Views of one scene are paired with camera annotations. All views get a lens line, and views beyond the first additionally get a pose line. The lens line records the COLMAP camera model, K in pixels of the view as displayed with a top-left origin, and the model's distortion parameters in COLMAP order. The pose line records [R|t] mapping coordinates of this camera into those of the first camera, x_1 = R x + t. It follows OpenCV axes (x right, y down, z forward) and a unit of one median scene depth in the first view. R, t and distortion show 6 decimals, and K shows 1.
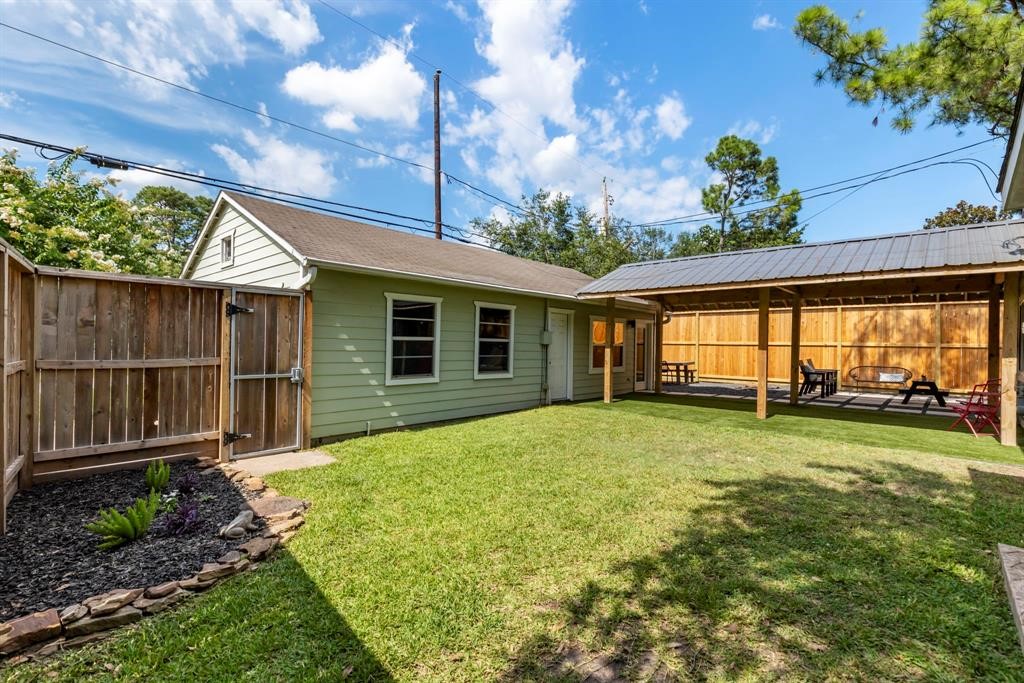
lens RADIAL K [[469.7, 0, 516.2], [0, 469.7, 336.7], [0, 0, 1]] dist [0.013150, 0.000254]
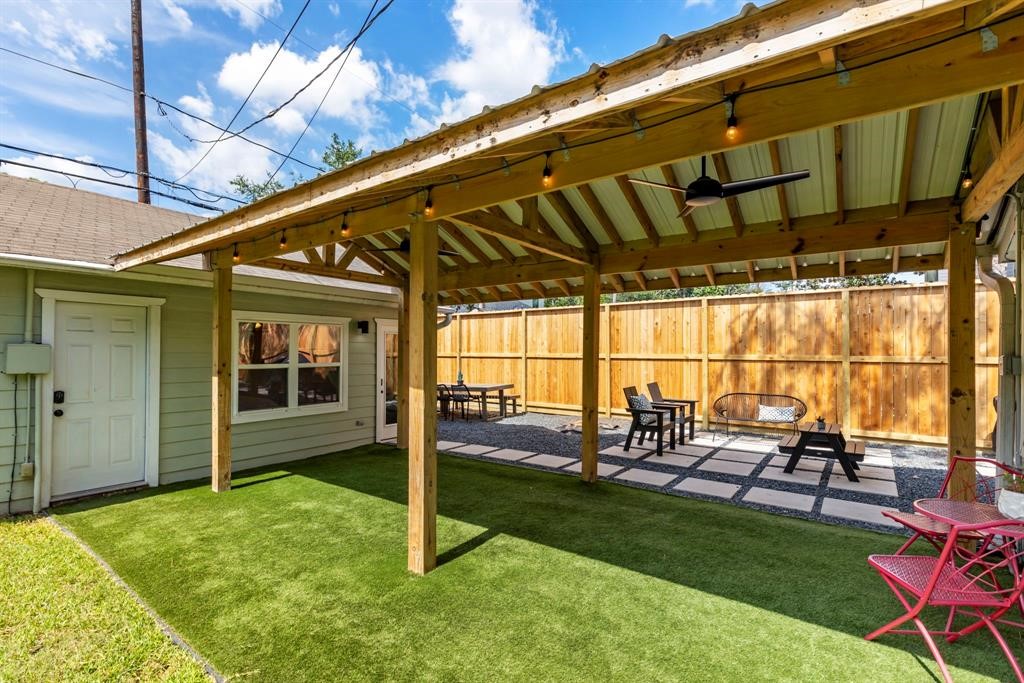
lens RADIAL K [[465.7, 0, 515.1], [0, 465.7, 341.8], [0, 0, 1]] dist [0.010562, -0.000040]
pose [[0.994681, -0.009500, 0.102562, 0.384448], [0.009741, 0.999951, -0.001843, -0.006088], [-0.102539, 0.002832, 0.994725, 0.424484]]
